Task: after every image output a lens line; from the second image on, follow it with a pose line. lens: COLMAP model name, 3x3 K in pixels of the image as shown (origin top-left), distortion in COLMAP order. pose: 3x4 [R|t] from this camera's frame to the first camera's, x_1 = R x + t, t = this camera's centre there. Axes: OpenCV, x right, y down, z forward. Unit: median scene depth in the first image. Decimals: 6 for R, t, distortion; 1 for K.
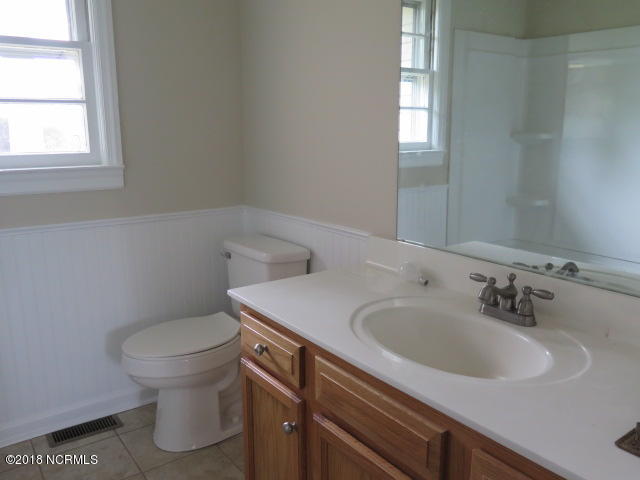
lens RADIAL K [[539.3, 0, 320.6], [0, 539.3, 240.3], [0, 0, 1]] dist [-0.030100, 0.003155]
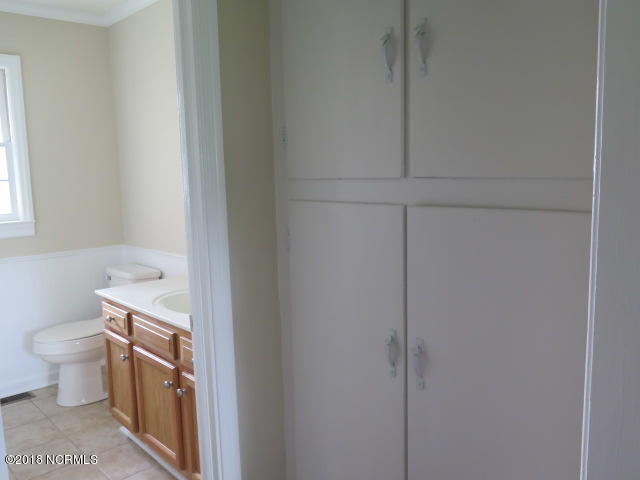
lens RADIAL K [[539.3, 0, 320.4], [0, 539.3, 239.5], [0, 0, 1]] dist [-0.030100, 0.003155]
pose [[0.991297, -0.035100, 0.126876, 0.253596], [0.044713, 0.996275, -0.073729, 0.065491], [-0.123816, 0.078761, 0.989175, -0.624460]]
